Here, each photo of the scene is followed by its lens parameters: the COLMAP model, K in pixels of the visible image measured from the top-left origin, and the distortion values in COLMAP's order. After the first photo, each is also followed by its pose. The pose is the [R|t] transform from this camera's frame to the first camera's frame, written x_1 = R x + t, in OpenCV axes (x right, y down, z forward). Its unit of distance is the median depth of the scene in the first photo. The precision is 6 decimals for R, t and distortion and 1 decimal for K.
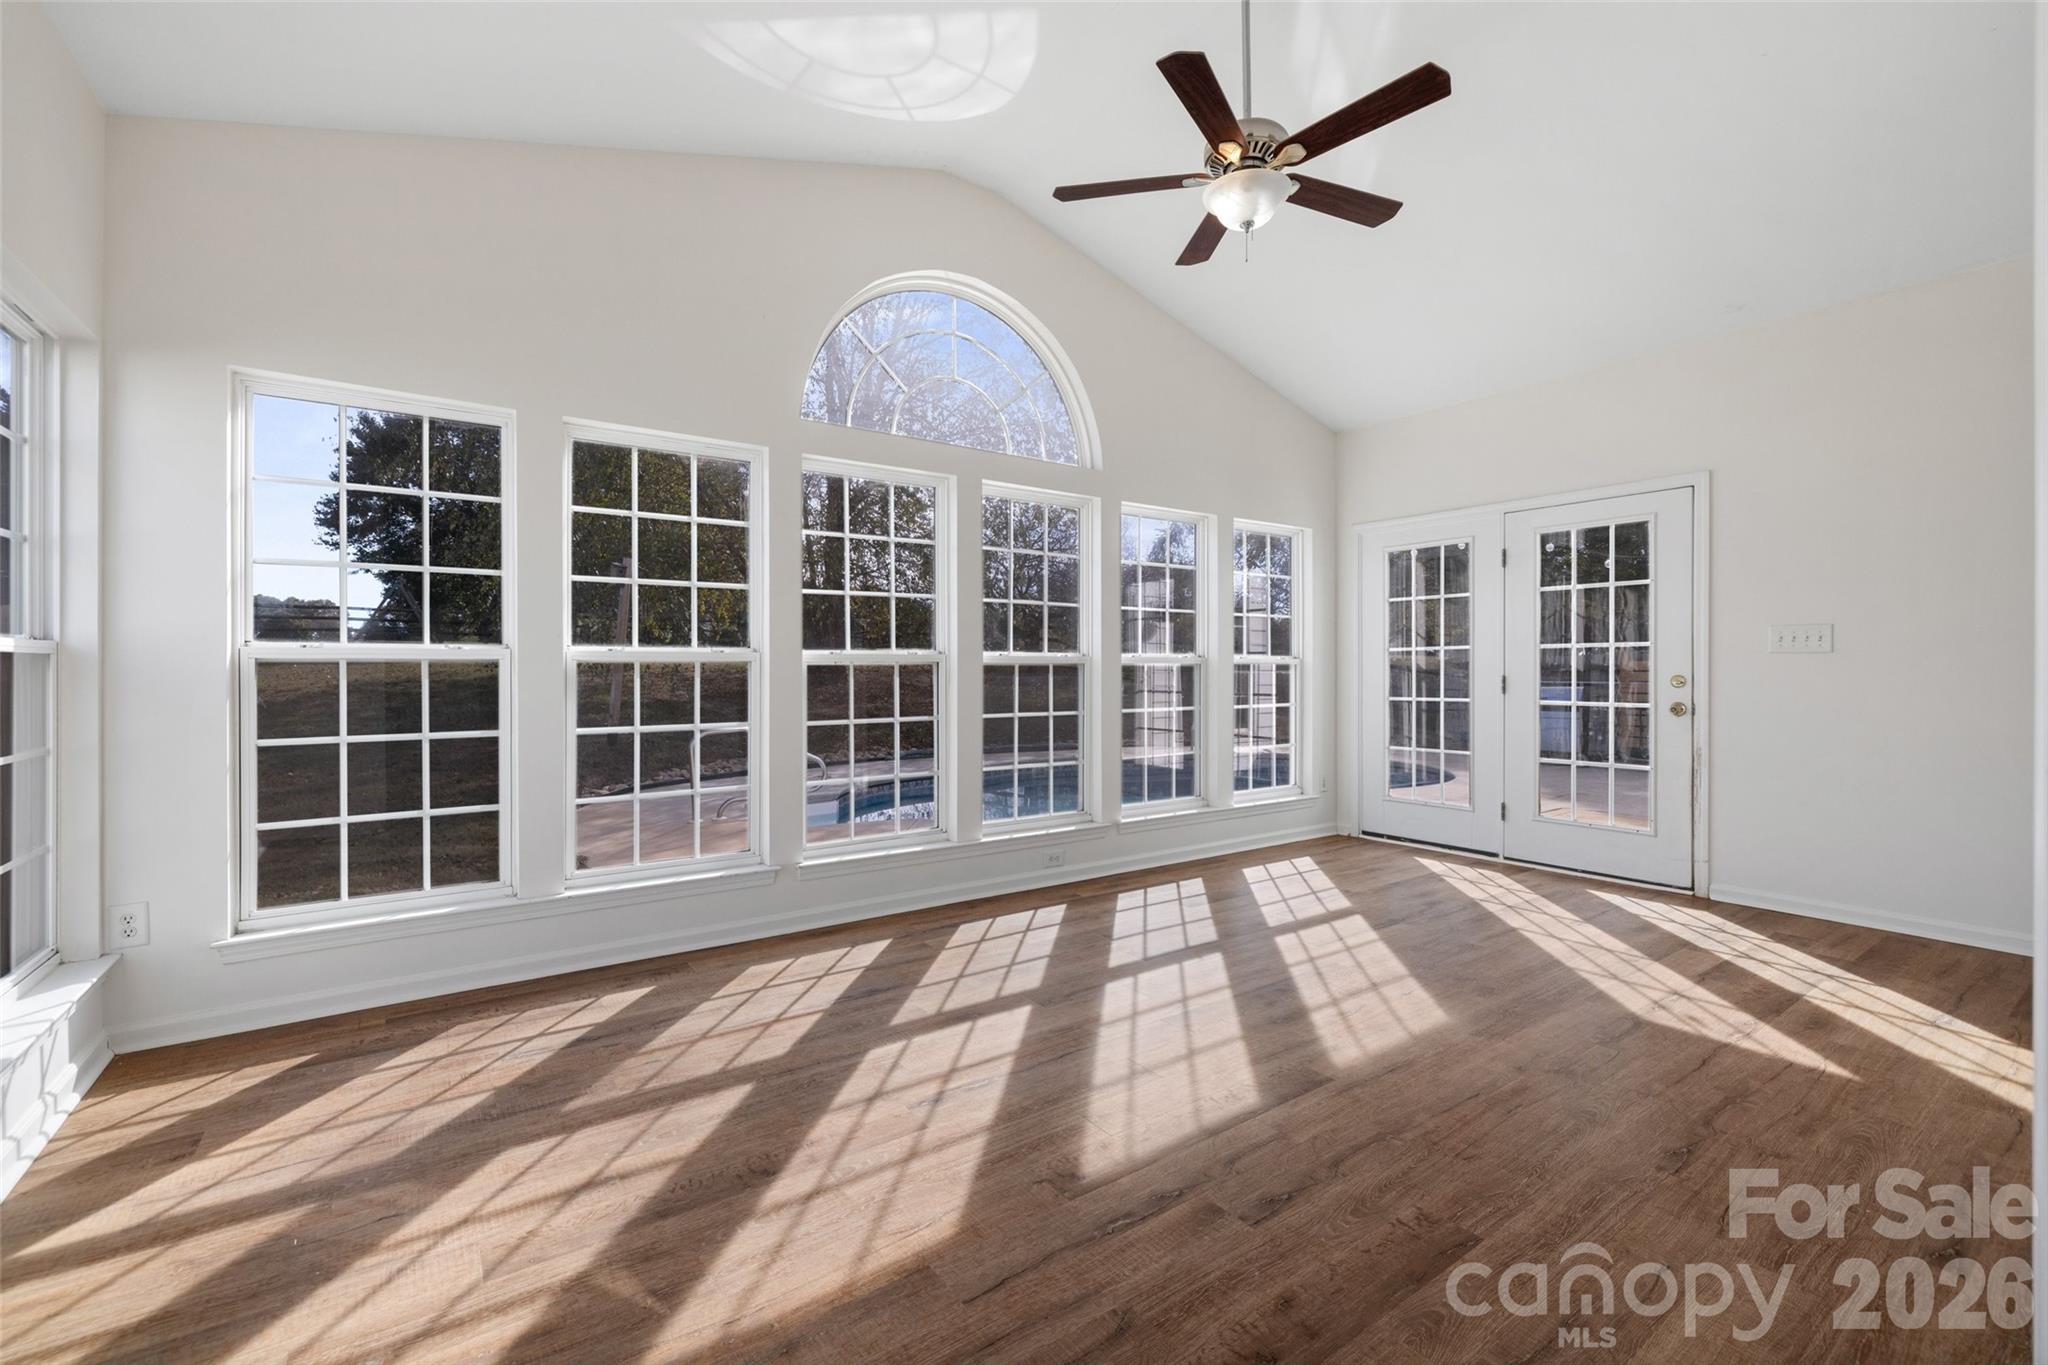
lens RADIAL K [[869.0, 0, 1025.0], [0, 869.0, 671.5], [0, 0, 1]] dist [0.002498, 0.000194]
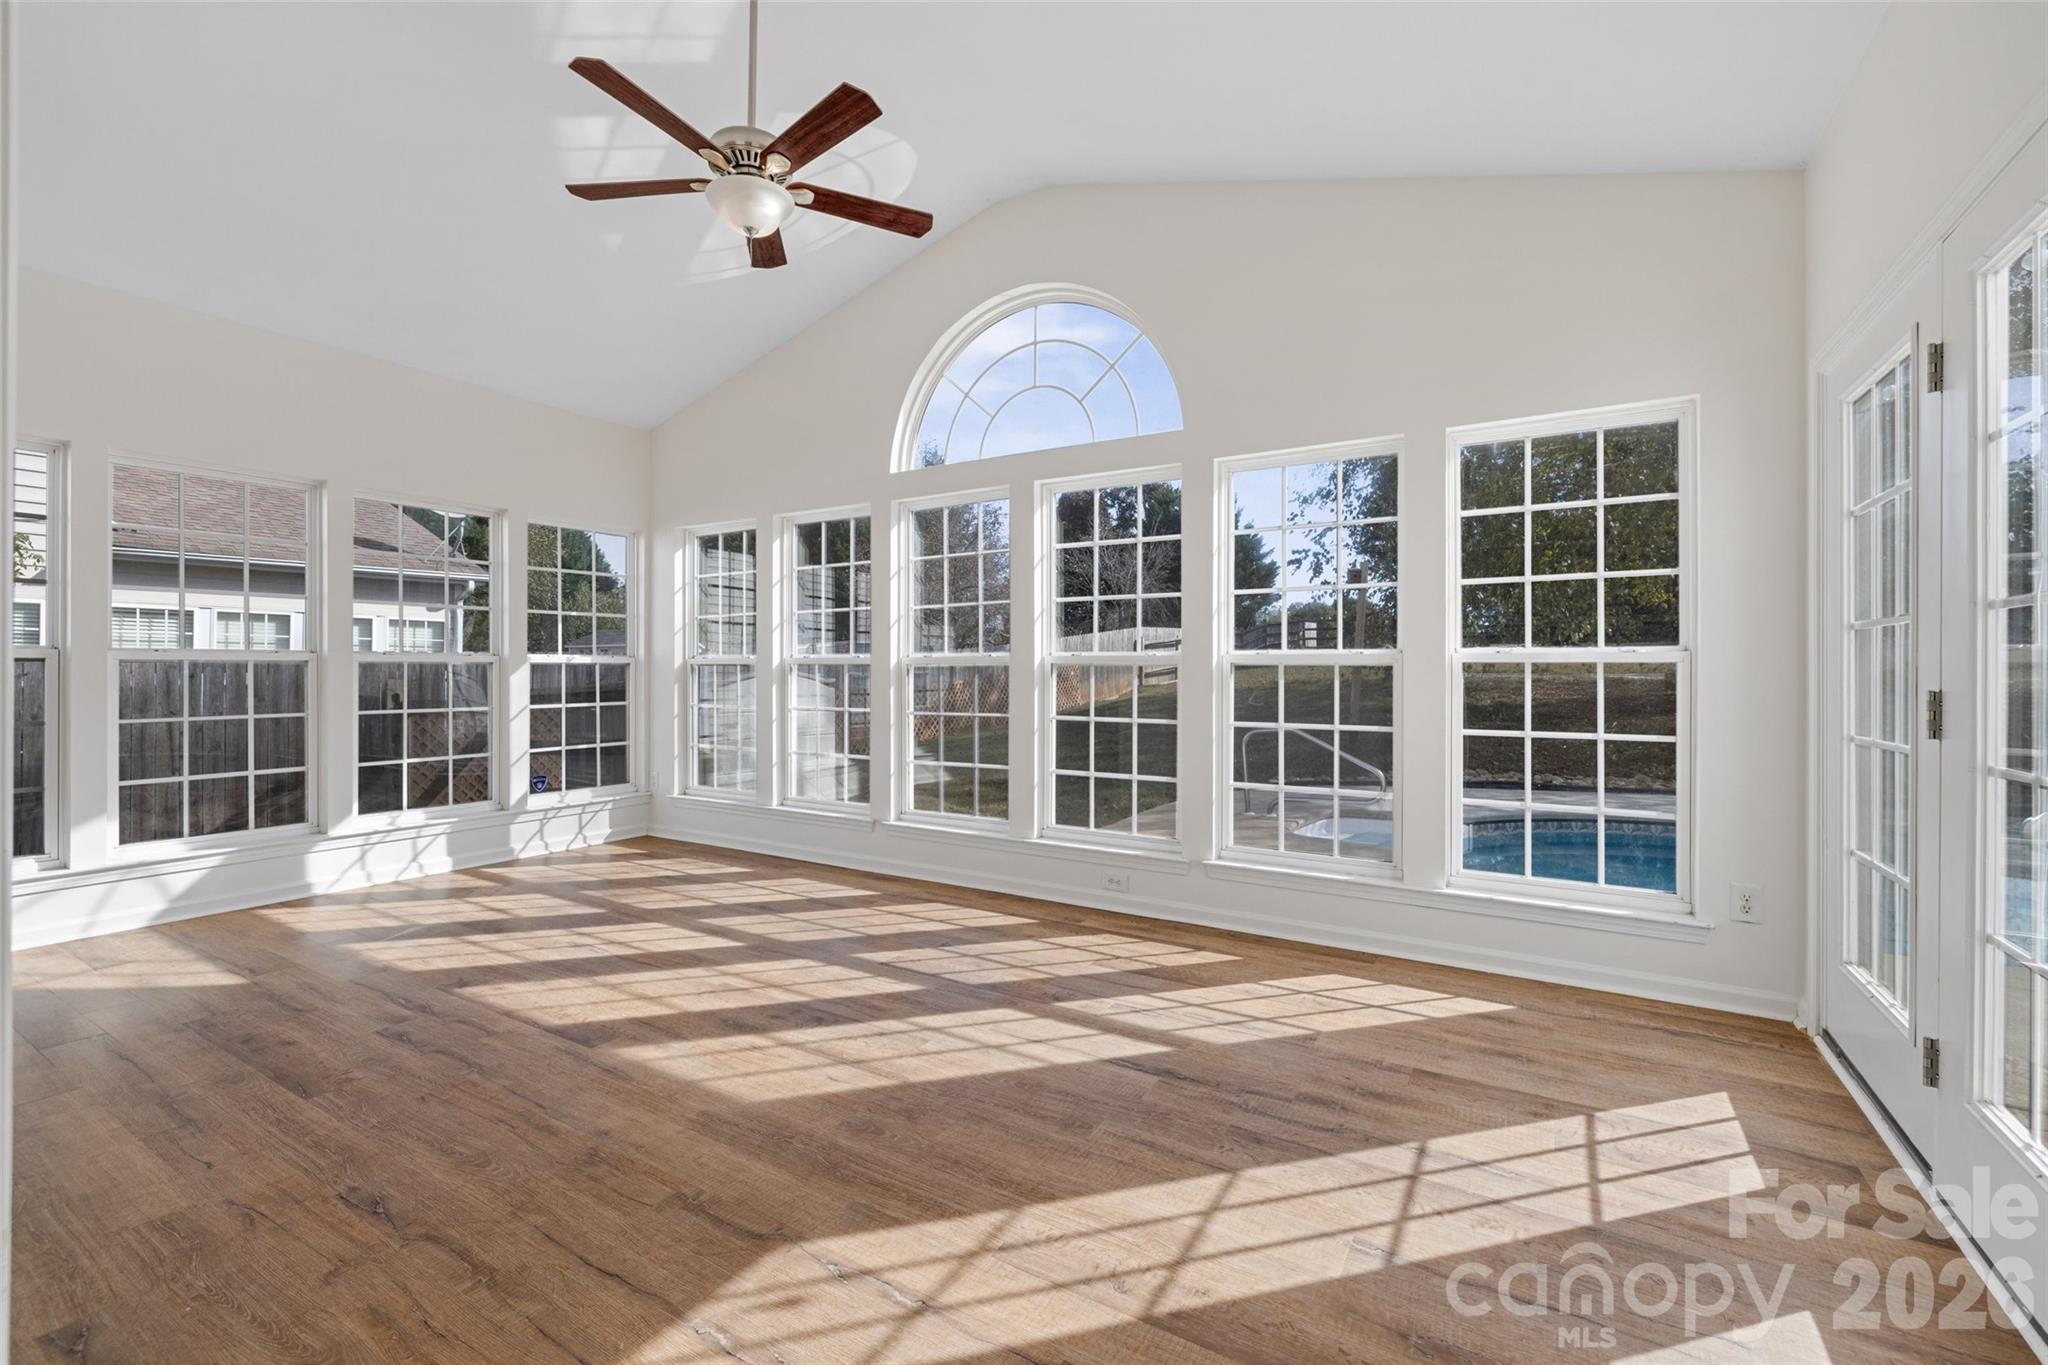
lens RADIAL K [[853.0, 0, 1027.5], [0, 853.0, 672.3], [0, 0, 1]] dist [-0.002686, -0.000057]
pose [[0.402937, 0.005414, -0.915212, 0.957122], [-0.007080, 0.999971, 0.002798, -0.006180], [0.915200, 0.005352, 0.402964, 0.659367]]
